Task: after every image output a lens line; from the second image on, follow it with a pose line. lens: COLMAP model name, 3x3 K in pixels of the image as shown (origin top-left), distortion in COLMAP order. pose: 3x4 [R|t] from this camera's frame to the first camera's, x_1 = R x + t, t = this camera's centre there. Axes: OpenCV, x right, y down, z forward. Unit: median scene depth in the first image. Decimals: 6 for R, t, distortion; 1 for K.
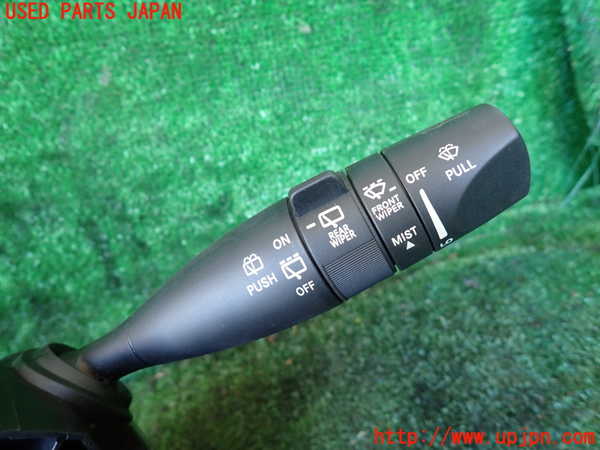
lens RADIAL K [[448.2, 0, 296.7], [0, 448.2, 222.8], [0, 0, 1]] dist [0.022128, -0.015318]
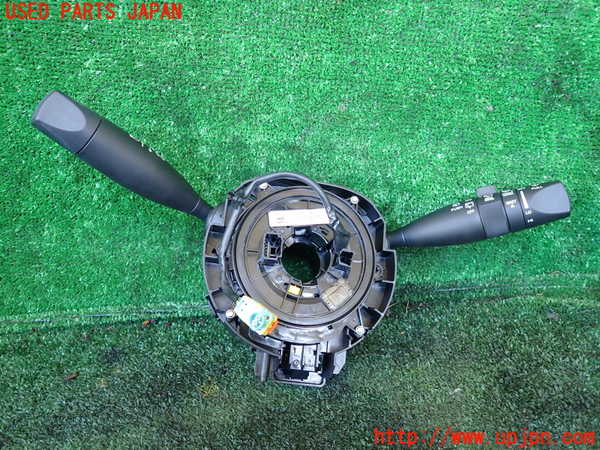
lens RADIAL K [[448.2, 0, 297.6], [0, 448.2, 222.2], [0, 0, 1]] dist [0.022128, -0.015318]
pose [[0.957628, 0.274455, -0.087314, -0.320042], [-0.275363, 0.961339, 0.001697, 0.075720], [0.084404, 0.022418, 0.996179, -0.435505]]
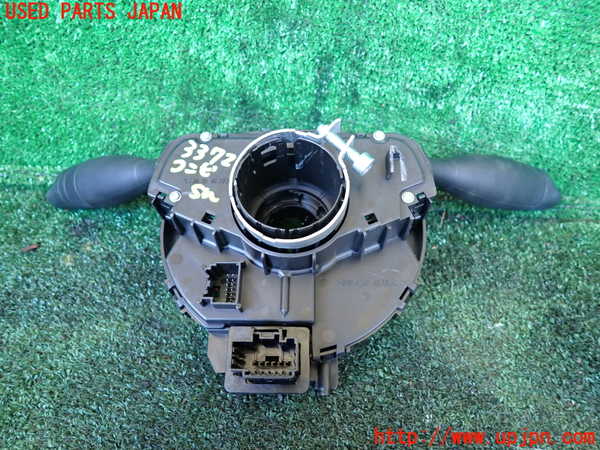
lens RADIAL K [[448.2, 0, 302.3], [0, 448.2, 222.4], [0, 0, 1]] dist [0.022128, -0.015318]
pose [[0.913790, 0.405073, 0.030057, -0.416242], [-0.400740, 0.886990, 0.229469, 0.137495], [0.066291, -0.221731, 0.972852, -0.128171]]
